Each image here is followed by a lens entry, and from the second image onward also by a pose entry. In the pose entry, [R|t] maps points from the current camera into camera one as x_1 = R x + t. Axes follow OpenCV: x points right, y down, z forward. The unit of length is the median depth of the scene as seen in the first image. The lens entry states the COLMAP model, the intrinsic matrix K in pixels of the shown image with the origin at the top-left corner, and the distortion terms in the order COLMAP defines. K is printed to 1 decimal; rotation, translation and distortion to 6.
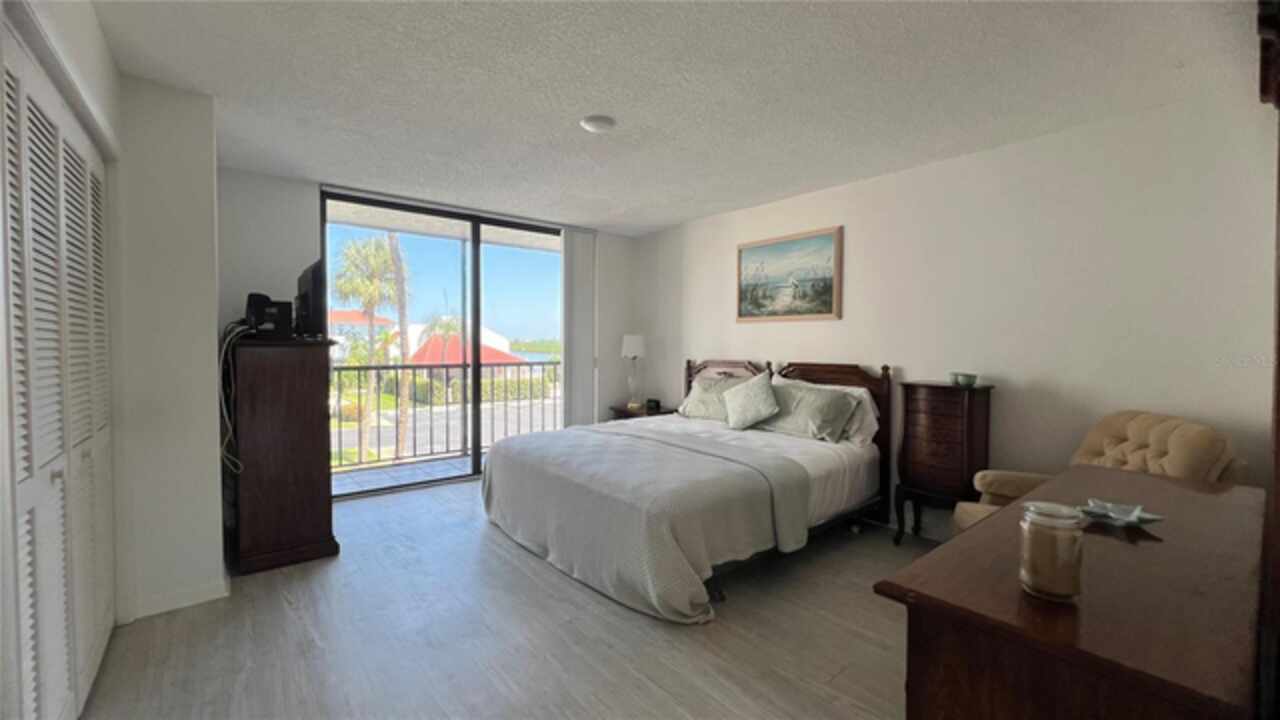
lens RADIAL K [[512.3, 0, 643.2], [0, 512.3, 358.8], [0, 0, 1]] dist [-0.002346, 0.002665]
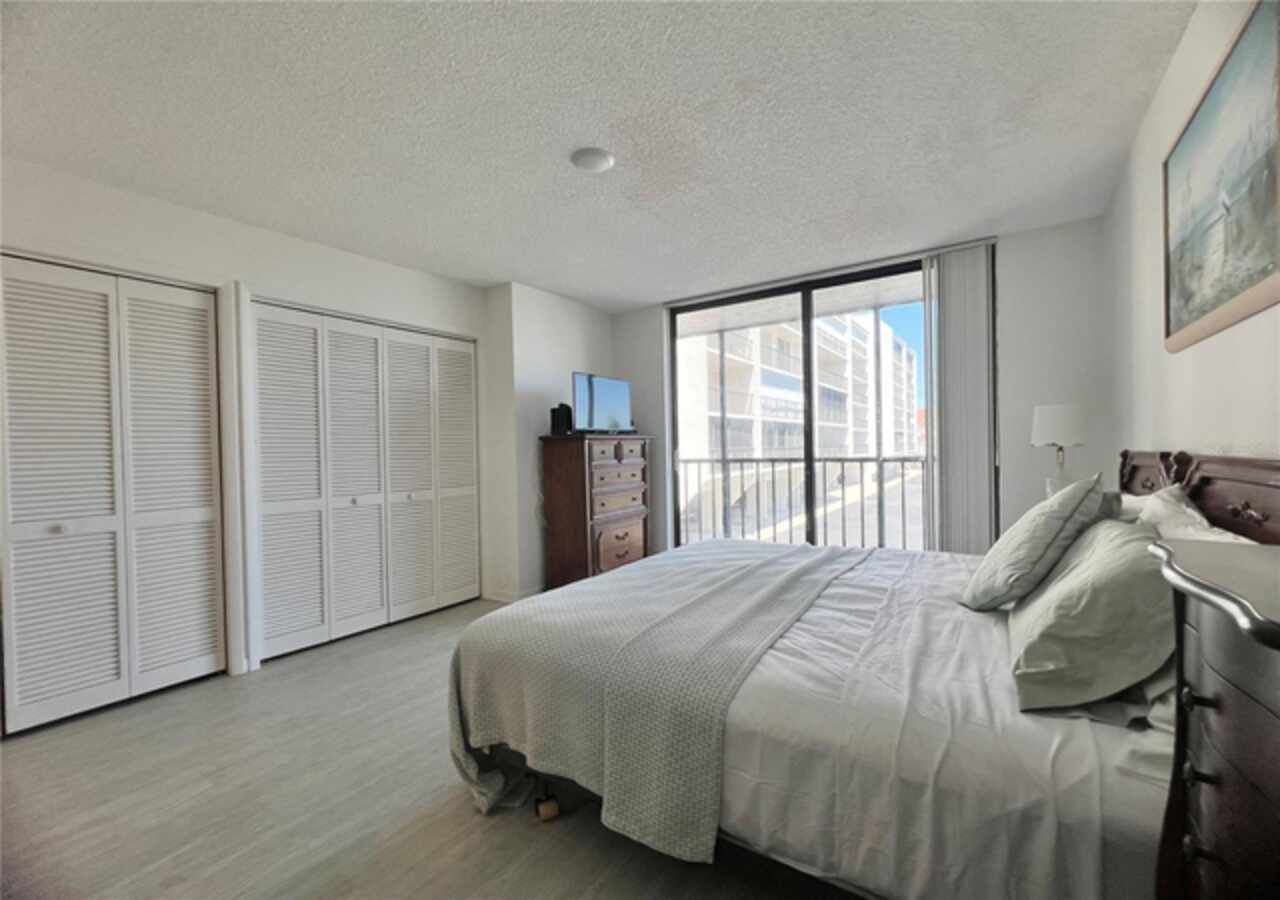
lens RADIAL K [[534.0, 0, 640.0], [0, 534.0, 450.0], [0, 0, 1]] dist [-0.000175, 0.000046]
pose [[0.288994, -0.010802, -0.957270, 0.505180], [0.000364, 0.999938, -0.011173, 0.009164], [0.957331, 0.002880, 0.288980, 0.552229]]
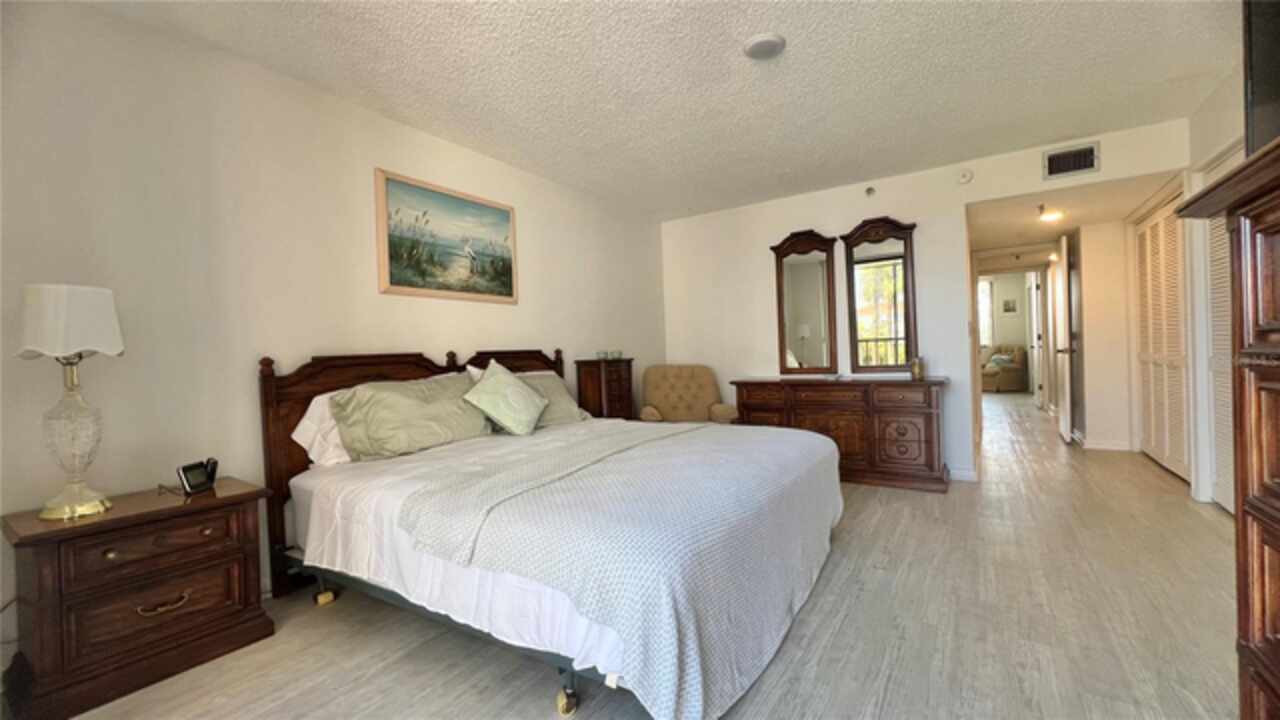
lens RADIAL K [[512.3, 0, 643.2], [0, 512.3, 358.8], [0, 0, 1]] dist [-0.002346, 0.002665]
pose [[-0.299653, -0.005844, 0.954030, -0.559955], [0.058522, 0.997986, 0.024495, 0.014256], [-0.952252, 0.063172, -0.298708, 0.985604]]
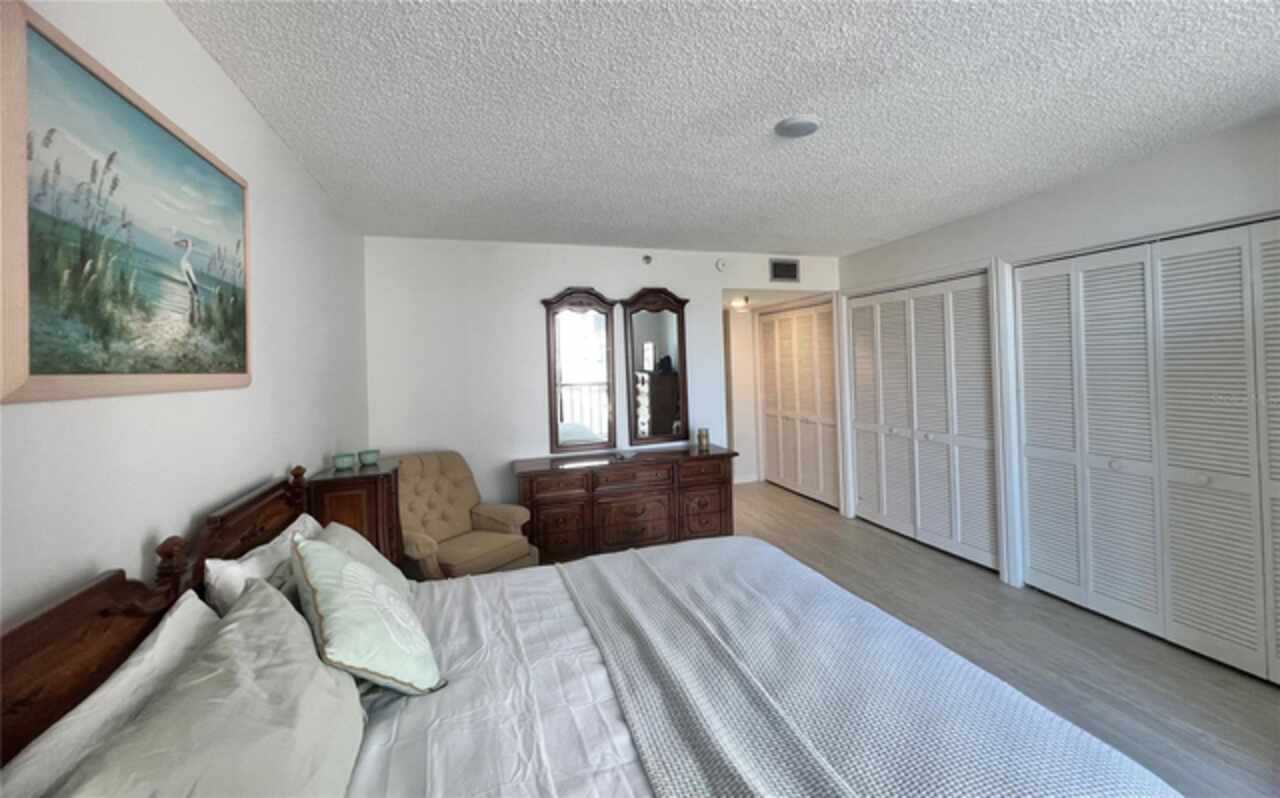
lens RADIAL K [[543.2, 0, 679.7], [0, 543.2, 358.5], [0, 0, 1]] dist [0.001072, 0.000410]
pose [[-0.944531, 0.025792, 0.327407, -0.117799], [0.032906, 0.999327, 0.016208, -0.089754], [-0.326769, 0.026083, -0.944744, 1.221764]]
